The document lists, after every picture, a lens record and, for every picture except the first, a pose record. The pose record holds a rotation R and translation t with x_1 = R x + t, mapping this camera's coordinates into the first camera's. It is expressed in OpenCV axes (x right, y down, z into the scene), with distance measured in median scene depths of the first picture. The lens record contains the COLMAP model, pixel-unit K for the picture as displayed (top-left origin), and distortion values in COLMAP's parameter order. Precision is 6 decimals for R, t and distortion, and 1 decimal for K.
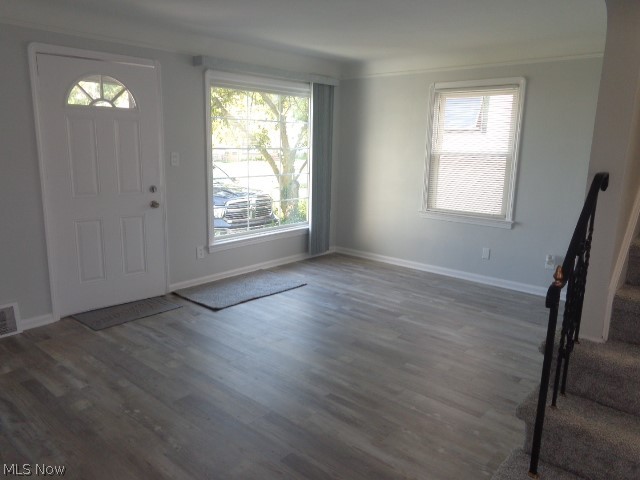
lens RADIAL K [[481.7, 0, 322.5], [0, 481.7, 239.3], [0, 0, 1]] dist [-0.000189, -0.005796]
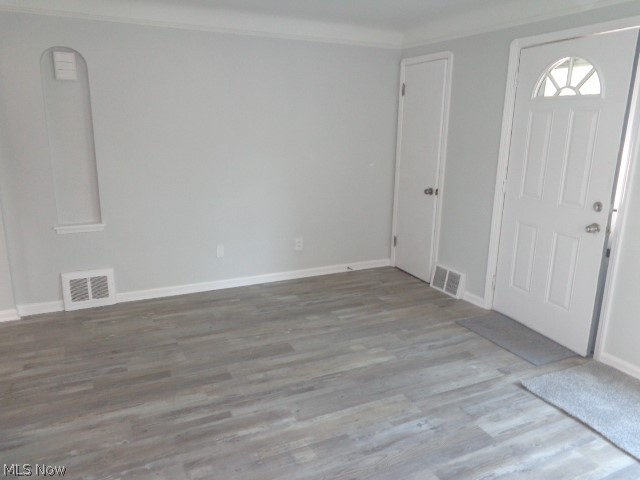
lens RADIAL K [[481.7, 0, 321.7], [0, 481.7, 240.2], [0, 0, 1]] dist [-0.000189, -0.005796]
pose [[-0.387150, 0.194651, -0.901236, 0.549463], [-0.209986, 0.933160, 0.291751, -0.218755], [0.897787, 0.302198, -0.320399, 1.068899]]
